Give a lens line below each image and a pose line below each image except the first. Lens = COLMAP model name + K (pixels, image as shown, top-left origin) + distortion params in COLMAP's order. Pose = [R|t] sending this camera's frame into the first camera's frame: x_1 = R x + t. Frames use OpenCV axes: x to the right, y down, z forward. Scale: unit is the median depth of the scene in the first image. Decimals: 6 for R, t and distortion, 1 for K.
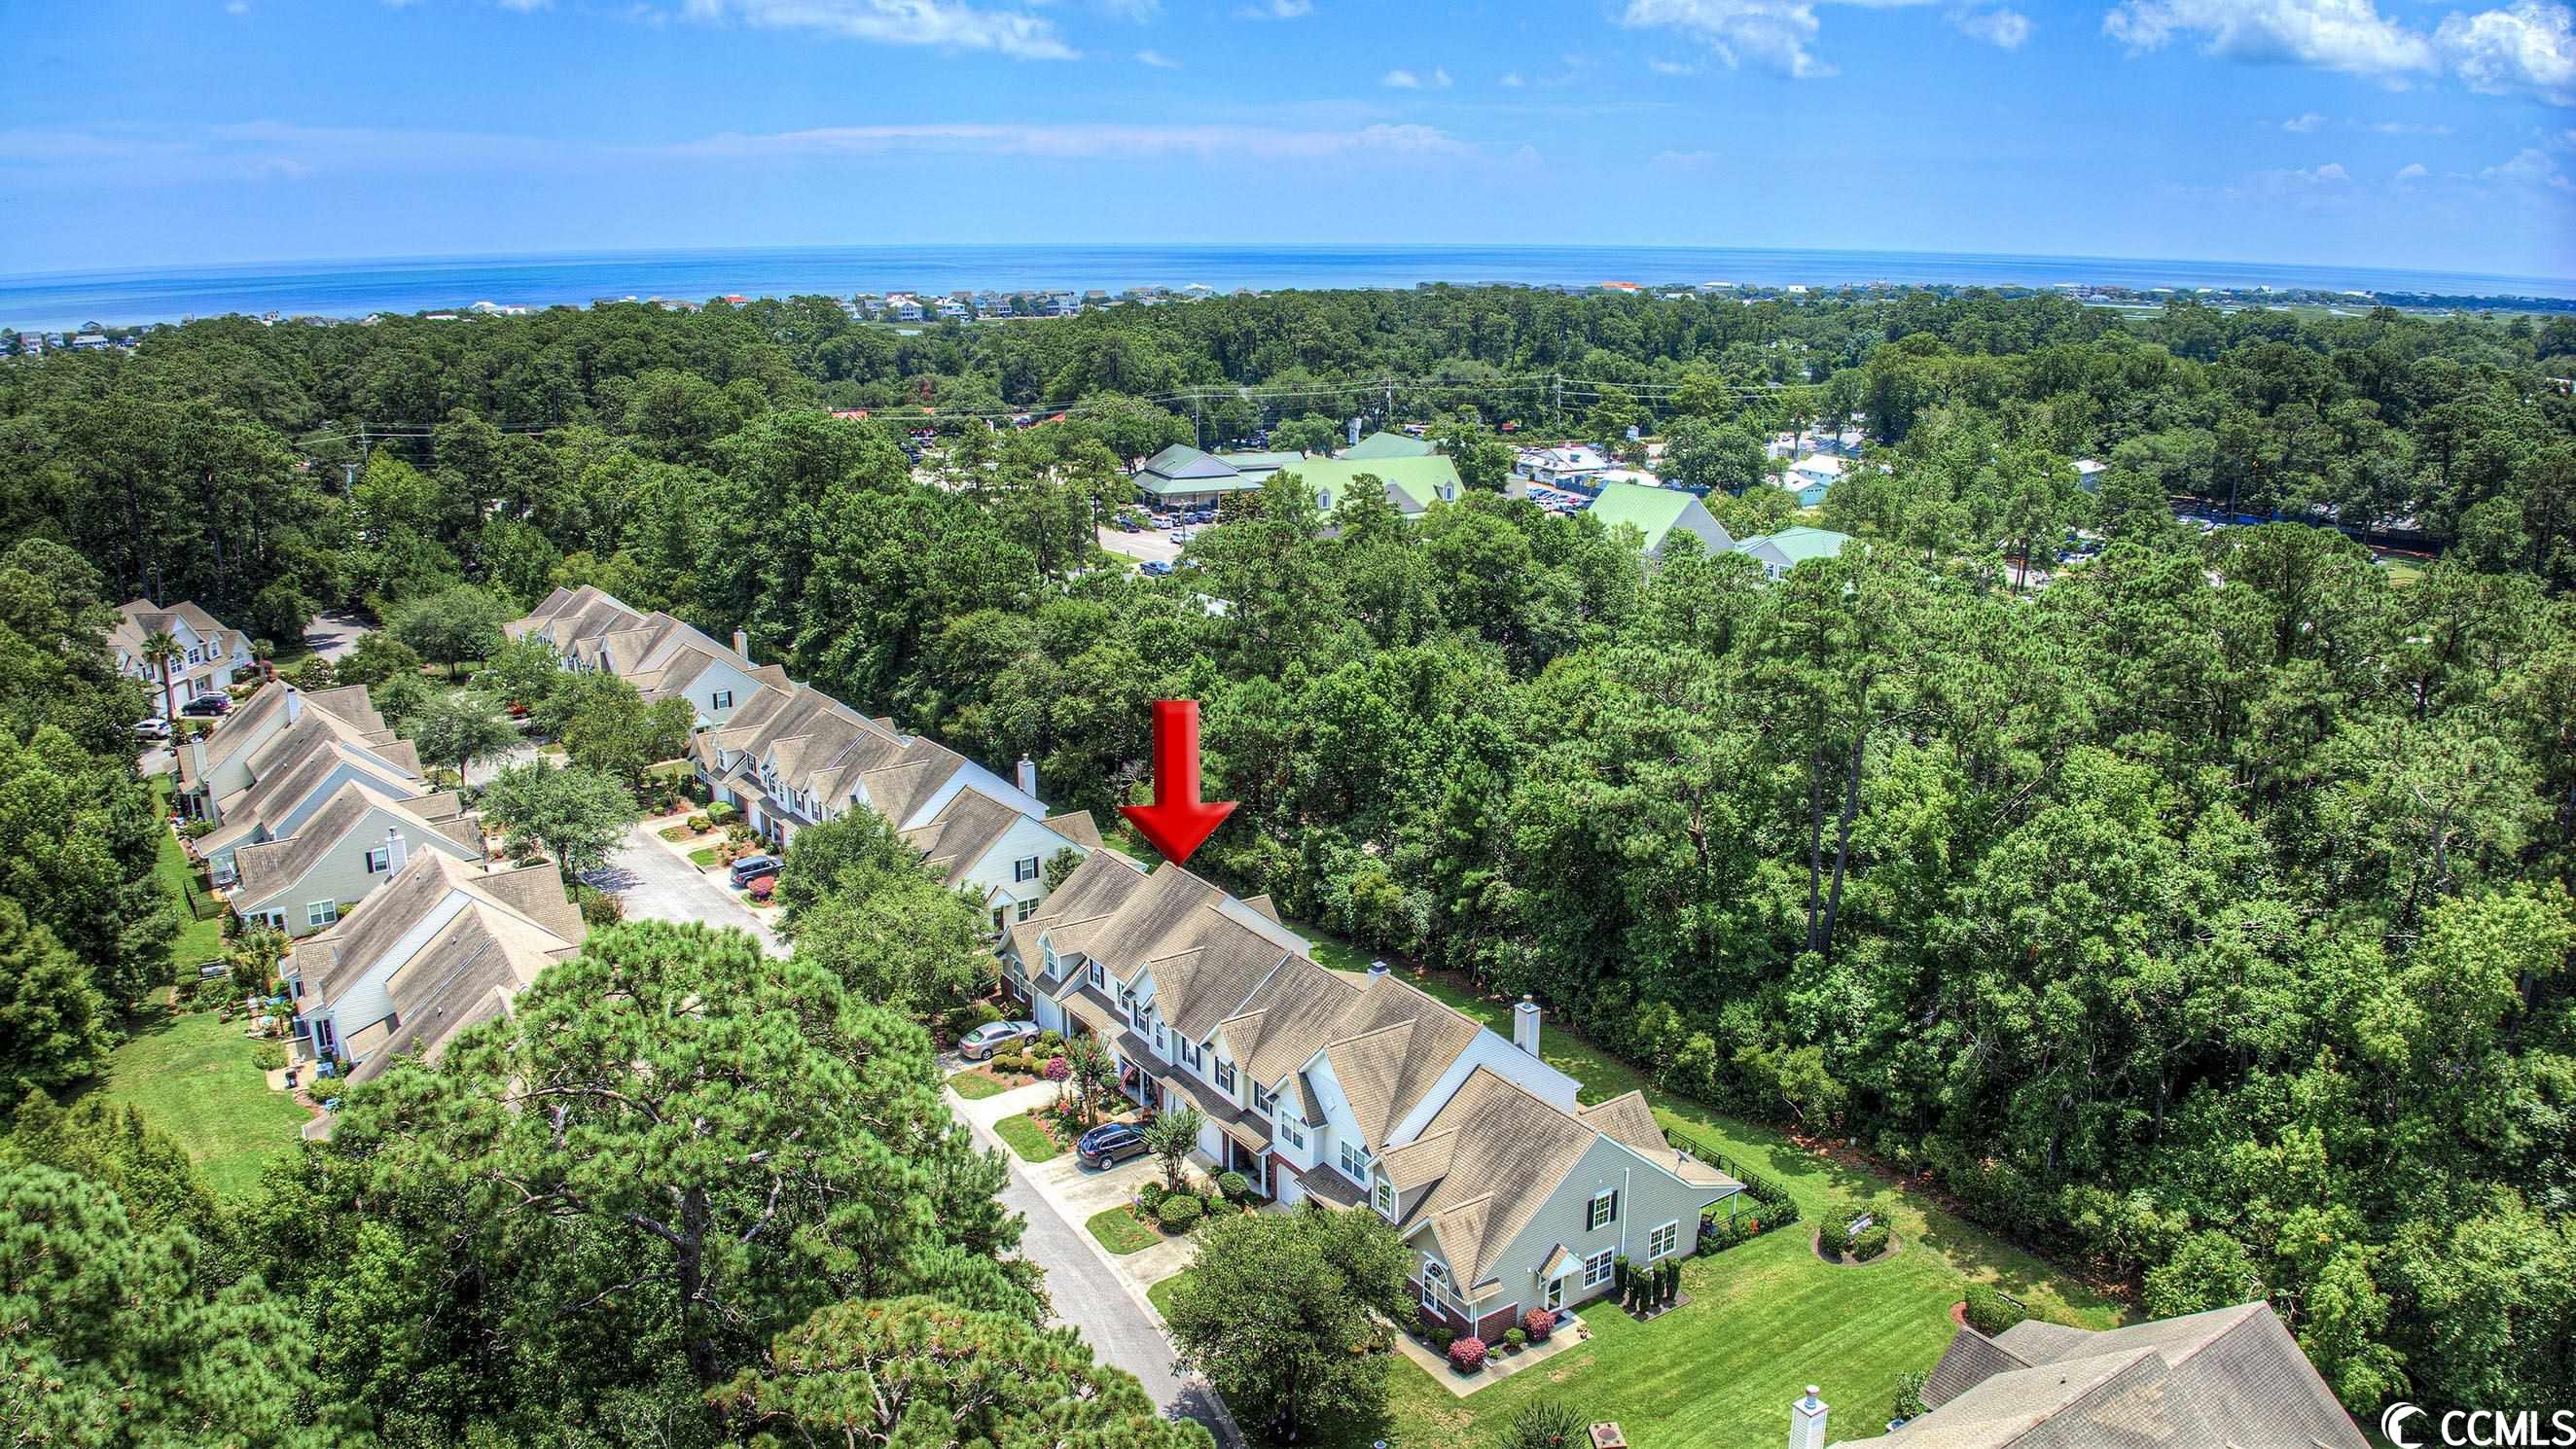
lens RADIAL K [[1804.2, 0, 1301.2], [0, 1804.2, 714.8], [0, 0, 1]] dist [-0.107232, -0.013435]
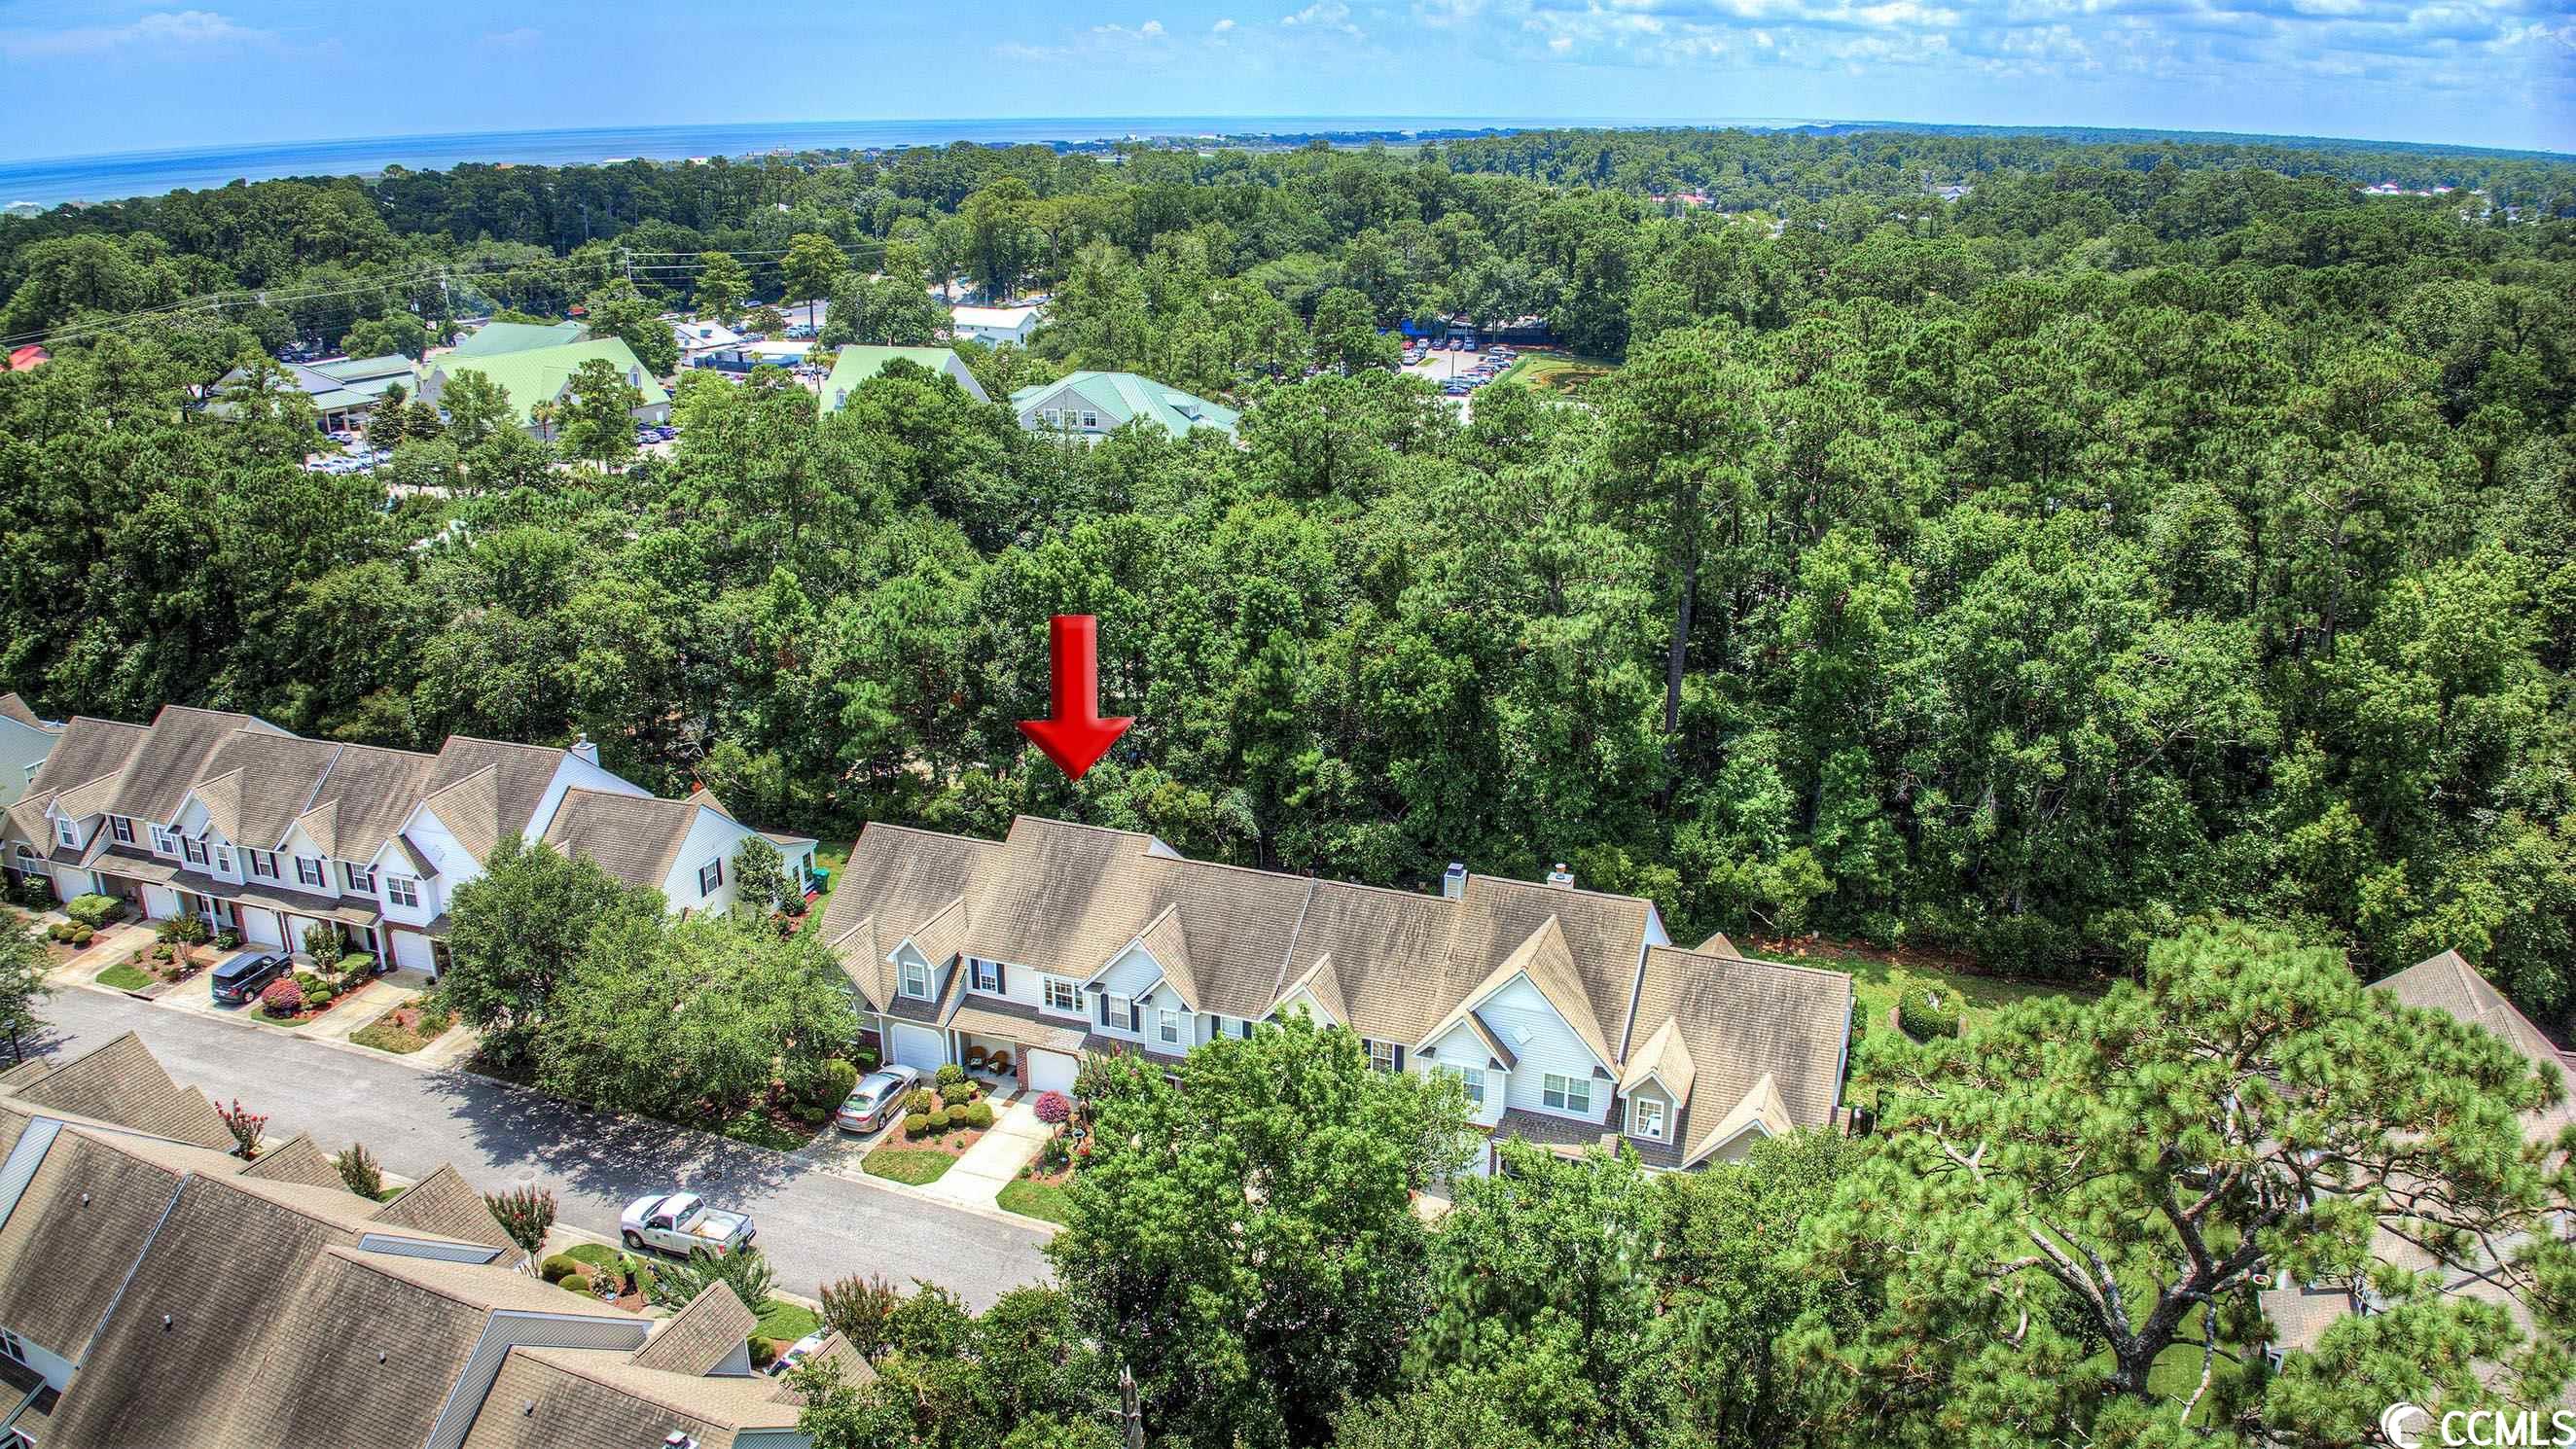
lens RADIAL K [[1804.2, 0, 1293.3], [0, 1804.2, 730.6], [0, 0, 1]] dist [-0.107232, -0.013435]
pose [[0.822535, -0.189164, 0.536333, -0.421978], [0.148297, 0.981777, 0.118839, -0.031886], [-0.549039, -0.018213, 0.835598, 0.314845]]
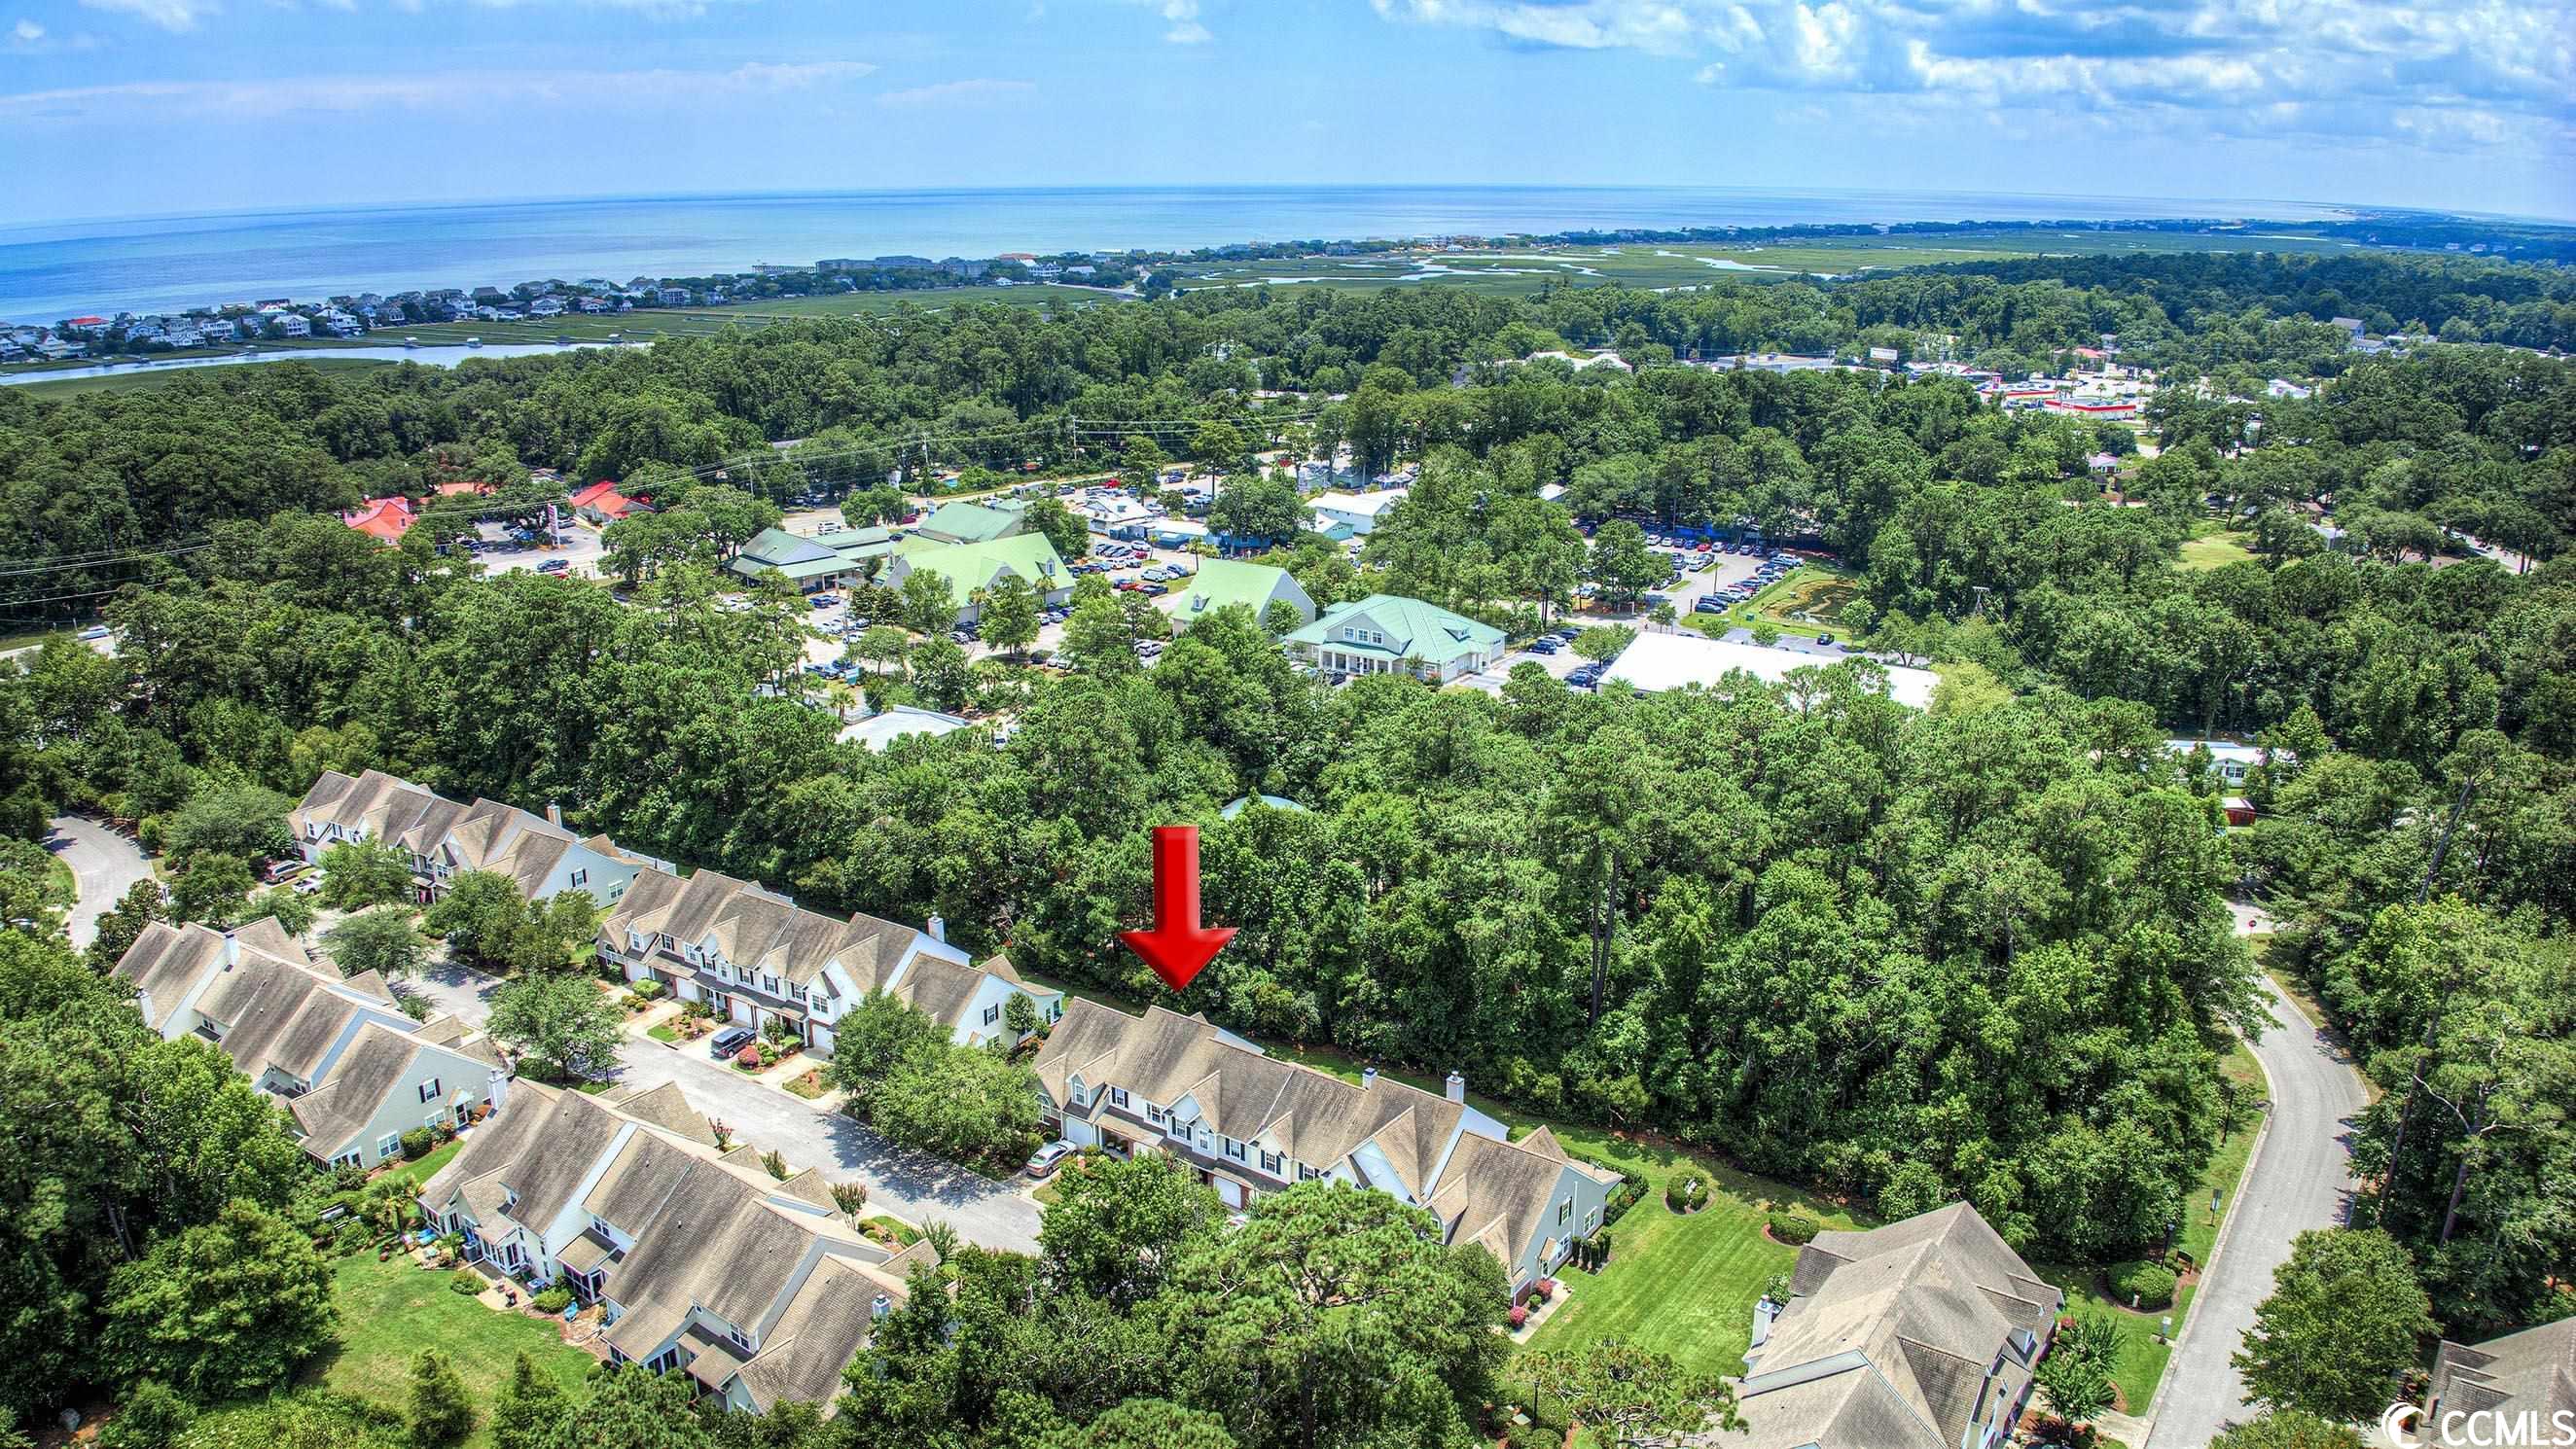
lens RADIAL K [[1804.2, 0, 1303.6], [0, 1804.2, 715.4], [0, 0, 1]] dist [-0.107232, -0.013435]
pose [[0.939503, -0.100107, 0.327586, -0.422635], [0.089113, 0.994843, 0.048442, -0.207321], [-0.330746, -0.016319, 0.943579, -0.331612]]
